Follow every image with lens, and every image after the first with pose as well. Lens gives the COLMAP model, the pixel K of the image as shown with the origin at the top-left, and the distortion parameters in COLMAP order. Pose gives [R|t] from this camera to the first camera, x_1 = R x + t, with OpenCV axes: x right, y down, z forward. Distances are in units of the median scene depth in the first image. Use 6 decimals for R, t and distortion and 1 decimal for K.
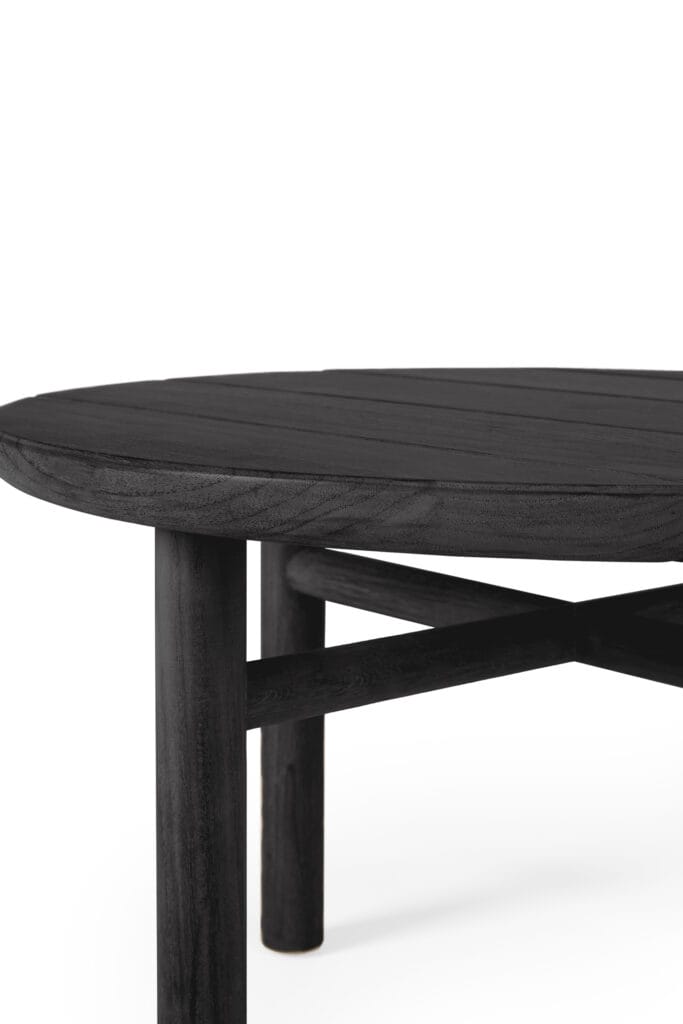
lens RADIAL K [[1861.9, 0, 341.5], [0, 1861.9, 512.0], [0, 0, 1]] dist [0.349745, -0.023677]
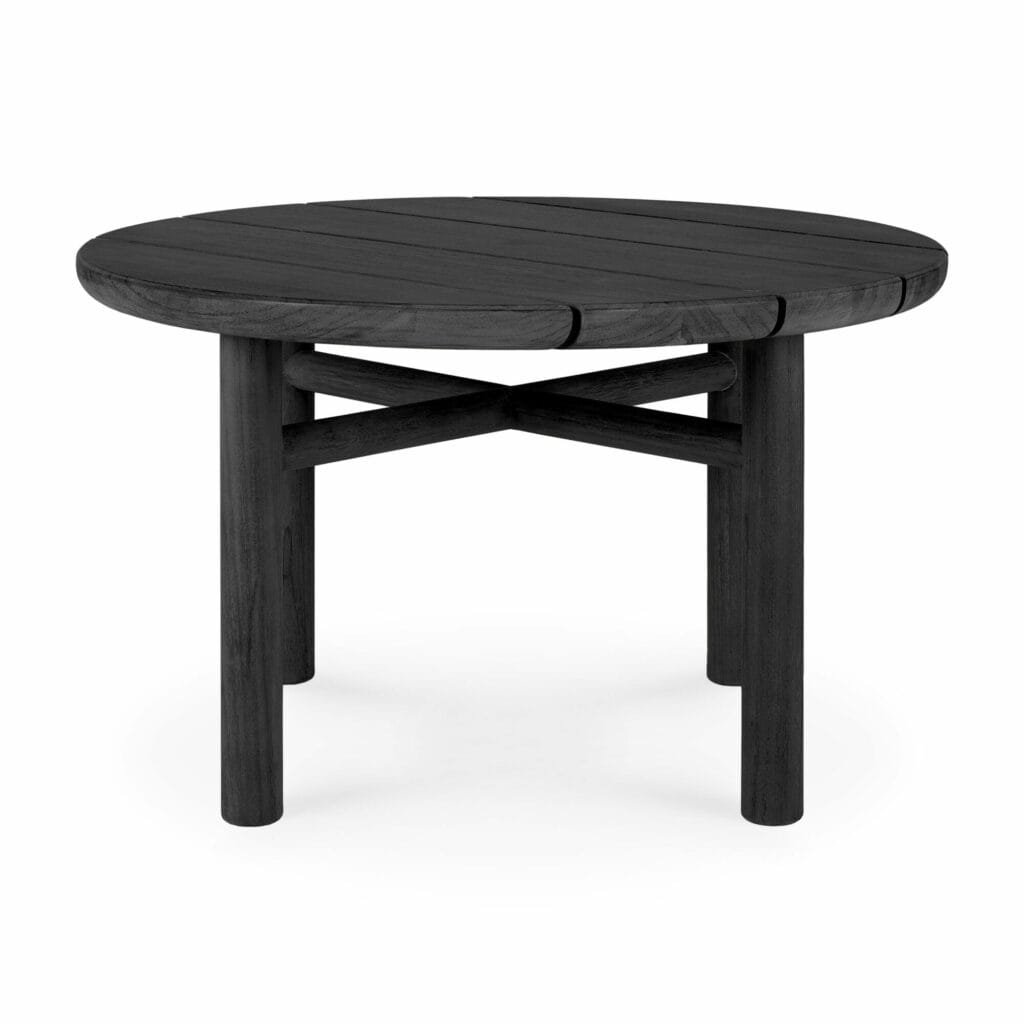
lens RADIAL K [[3163.7, 0, 512.0], [0, 3163.7, 512.0], [0, 0, 1]] dist [-0.516602, -1.470234]
pose [[0.994524, -0.024780, 0.101523, -0.133408], [0.017451, 0.997219, 0.072455, -0.029960], [-0.103036, -0.070286, 0.992191, -1.608679]]
